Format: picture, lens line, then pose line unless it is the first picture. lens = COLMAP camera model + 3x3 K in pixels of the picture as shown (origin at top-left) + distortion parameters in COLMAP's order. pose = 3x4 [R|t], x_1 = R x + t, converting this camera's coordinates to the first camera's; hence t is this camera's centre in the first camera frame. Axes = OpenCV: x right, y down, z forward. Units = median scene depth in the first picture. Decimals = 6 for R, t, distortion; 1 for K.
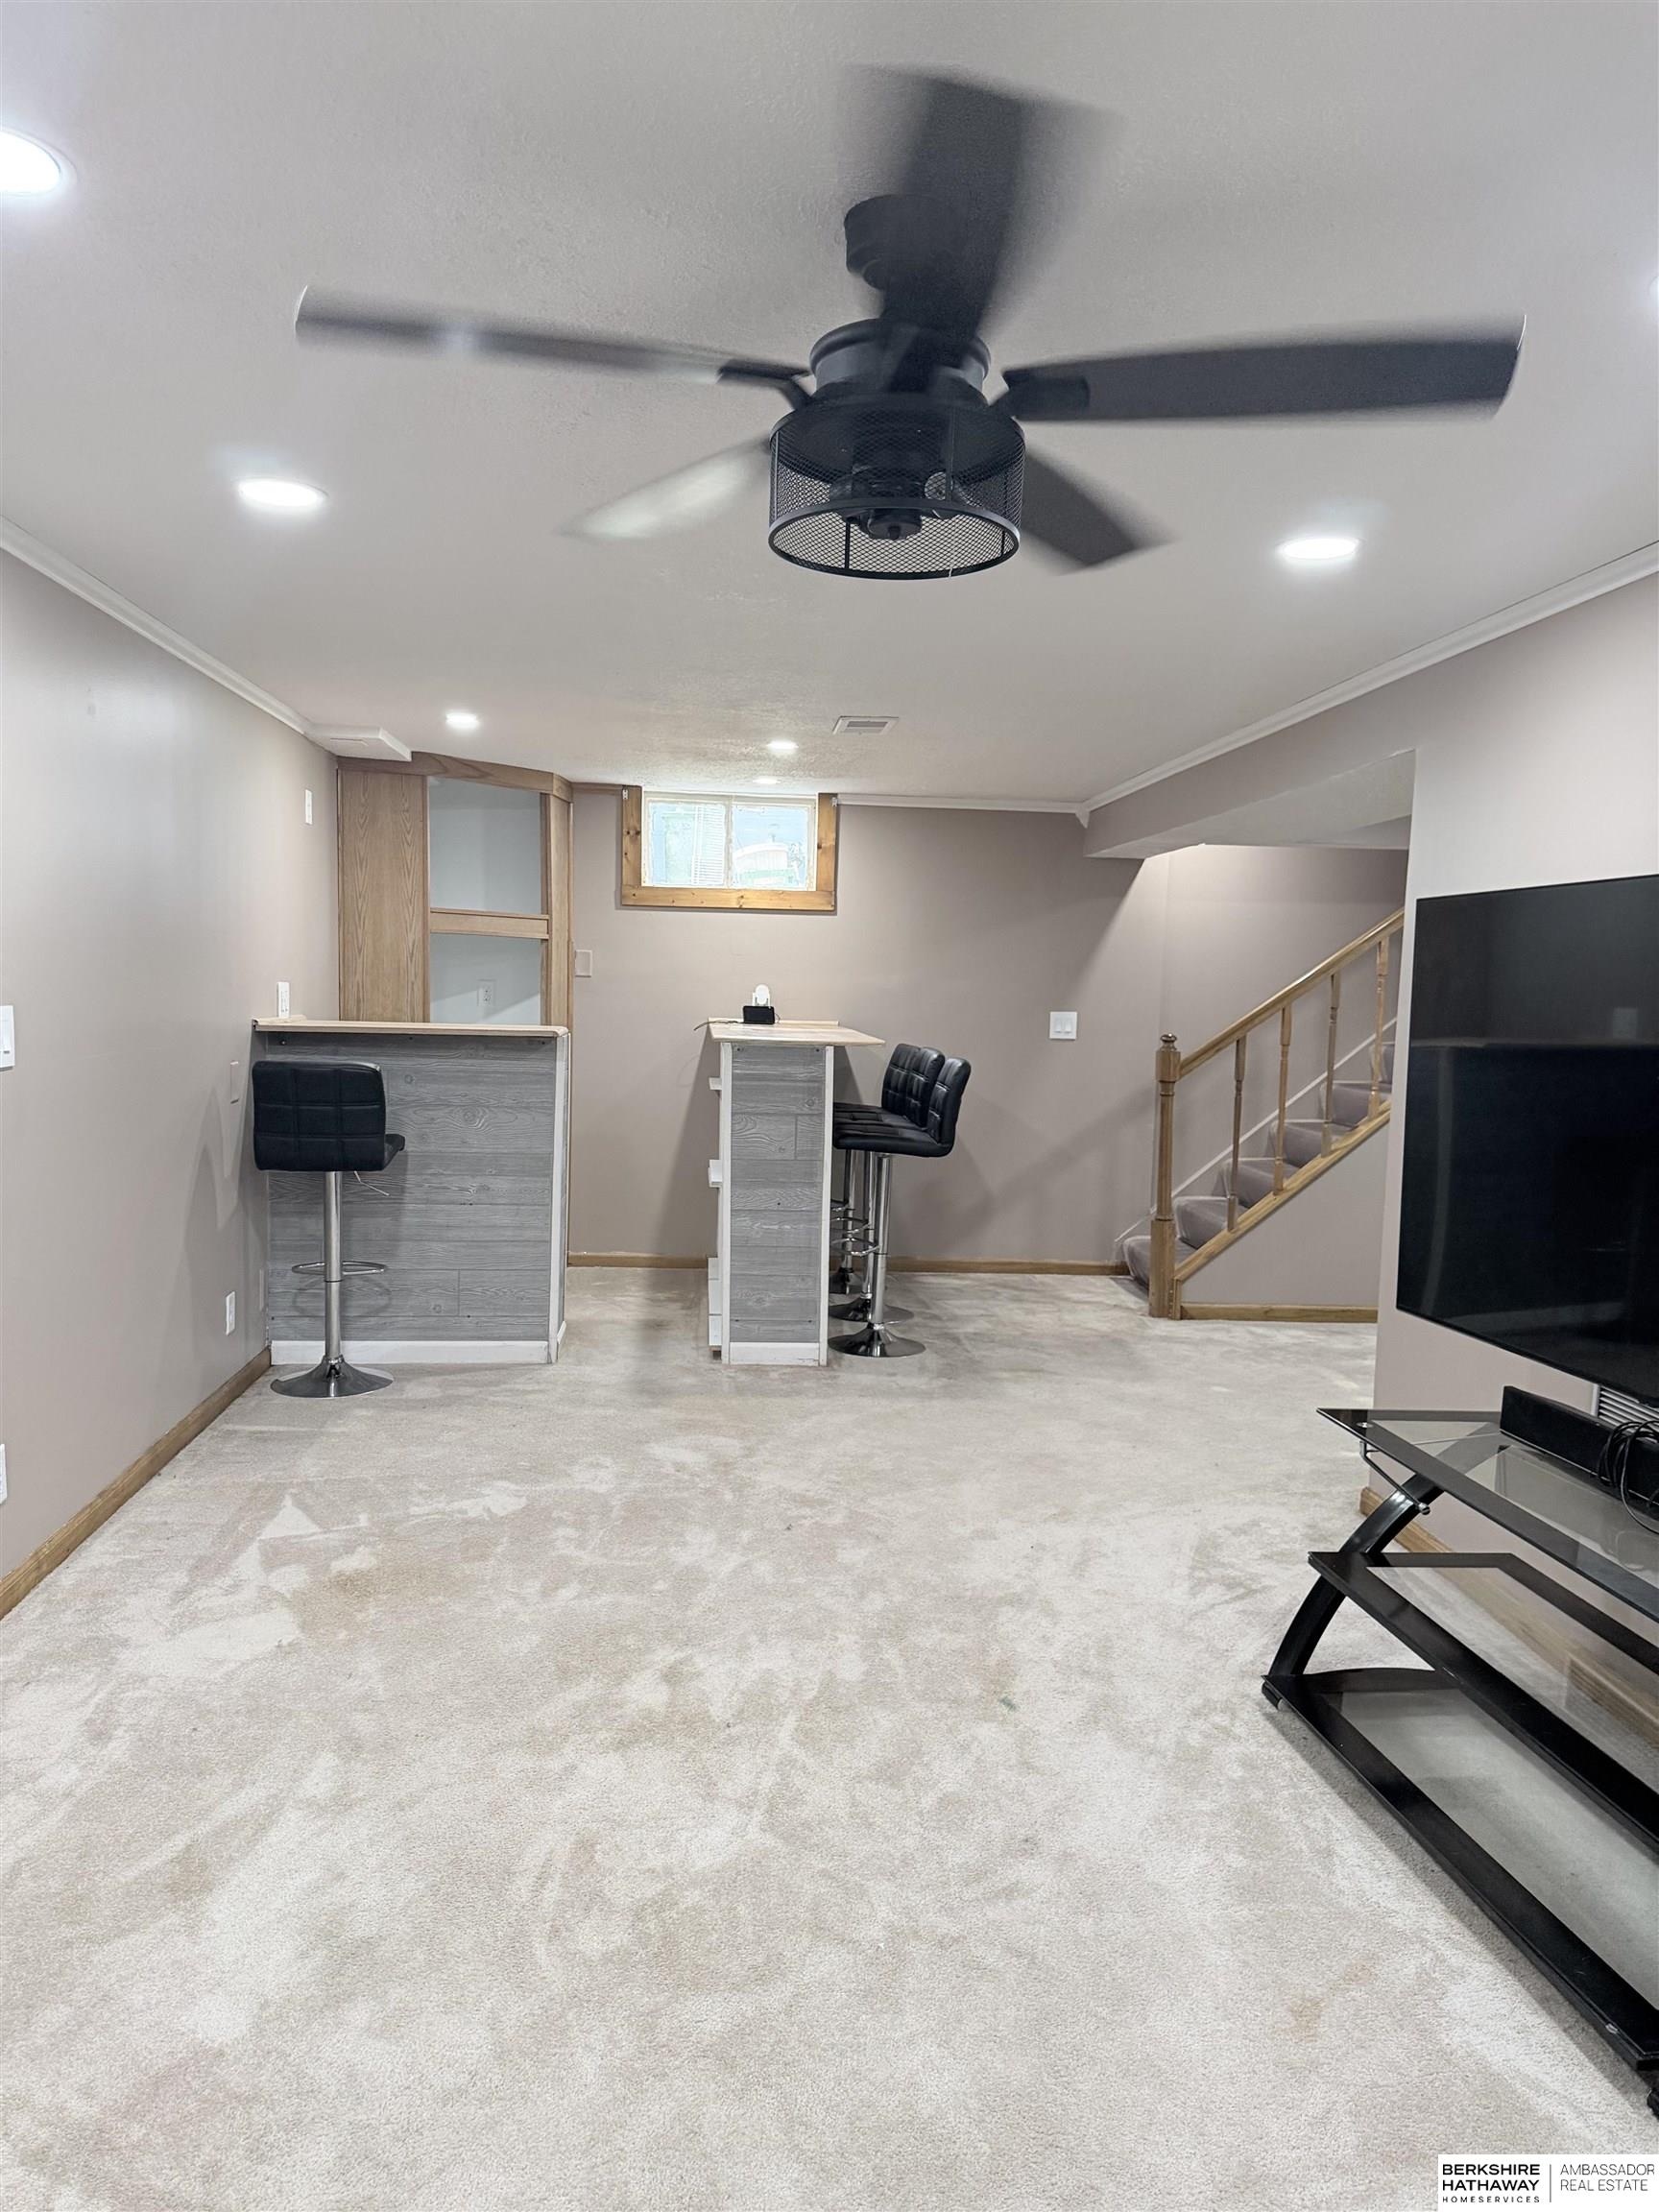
lens RADIAL K [[1542.9, 0, 829.5], [0, 1542.9, 1106.0], [0, 0, 1]] dist [0.133558, -0.235258]
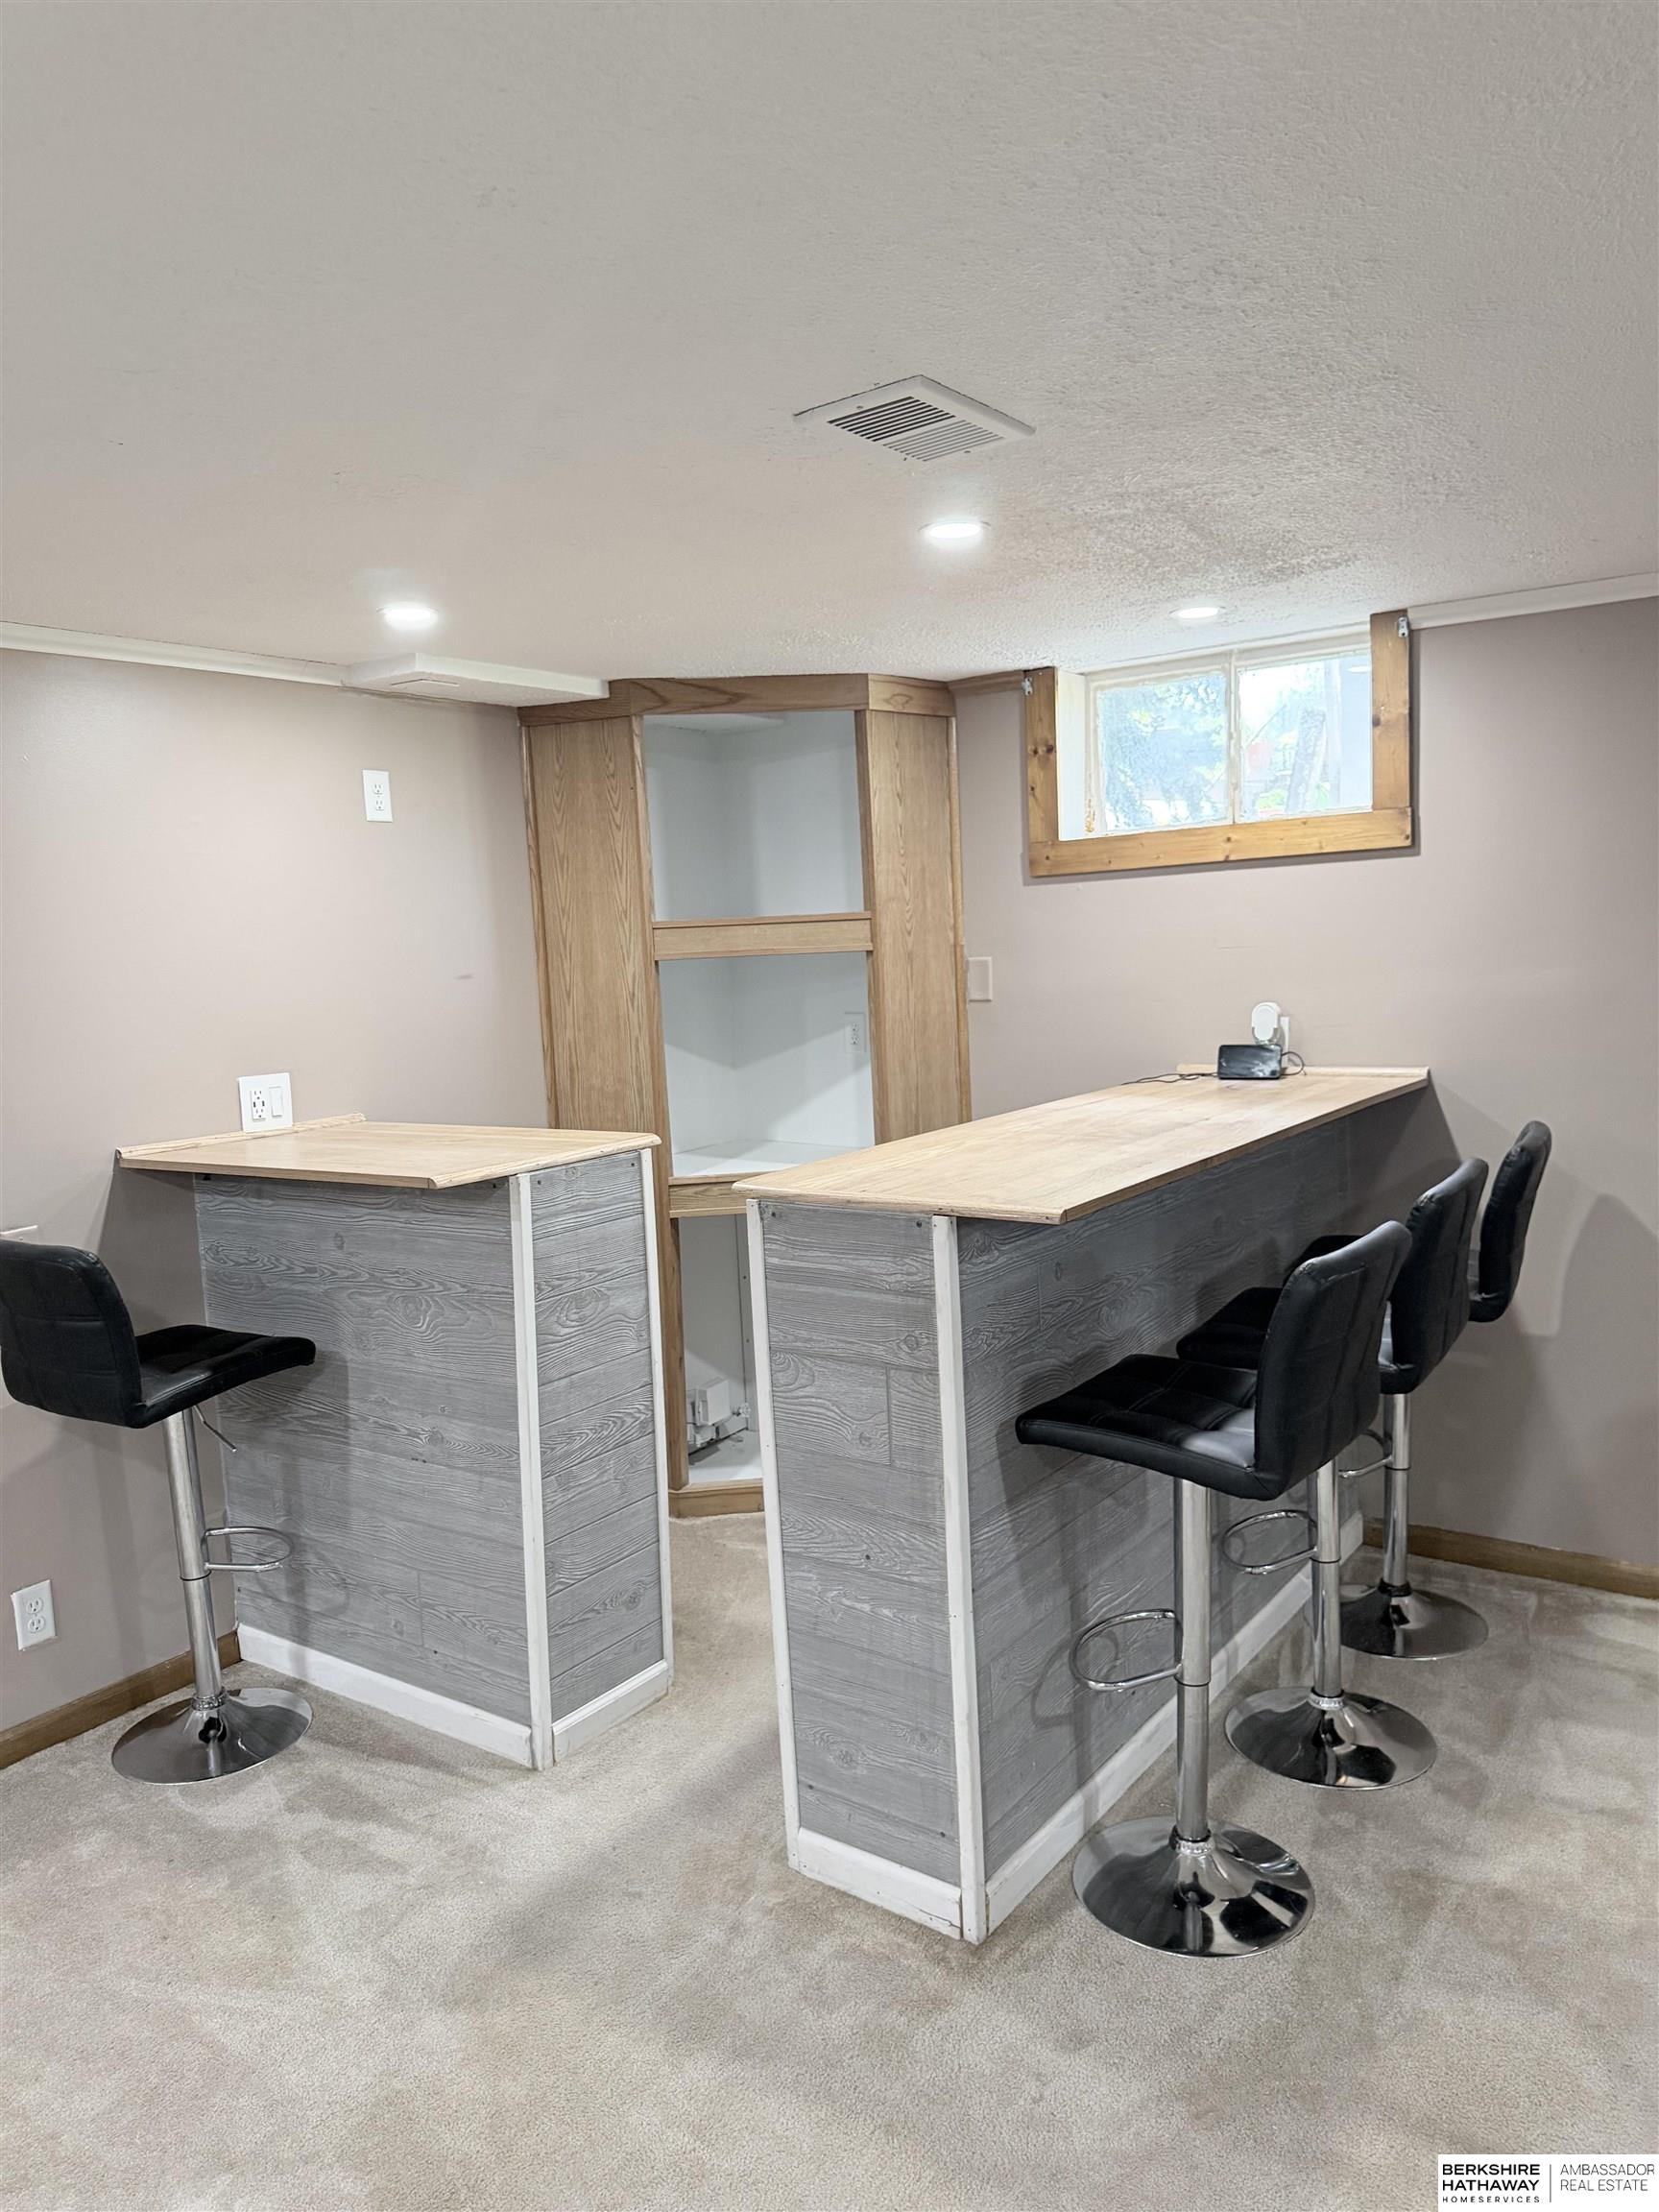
lens RADIAL K [[1542.9, 0, 829.5], [0, 1542.9, 1106.0], [0, 0, 1]] dist [0.133558, -0.235258]
pose [[0.756052, 0.010203, -0.654432, 0.222623], [0.017258, 0.999220, 0.035517, -0.073756], [0.654284, -0.038147, 0.755286, 0.570080]]
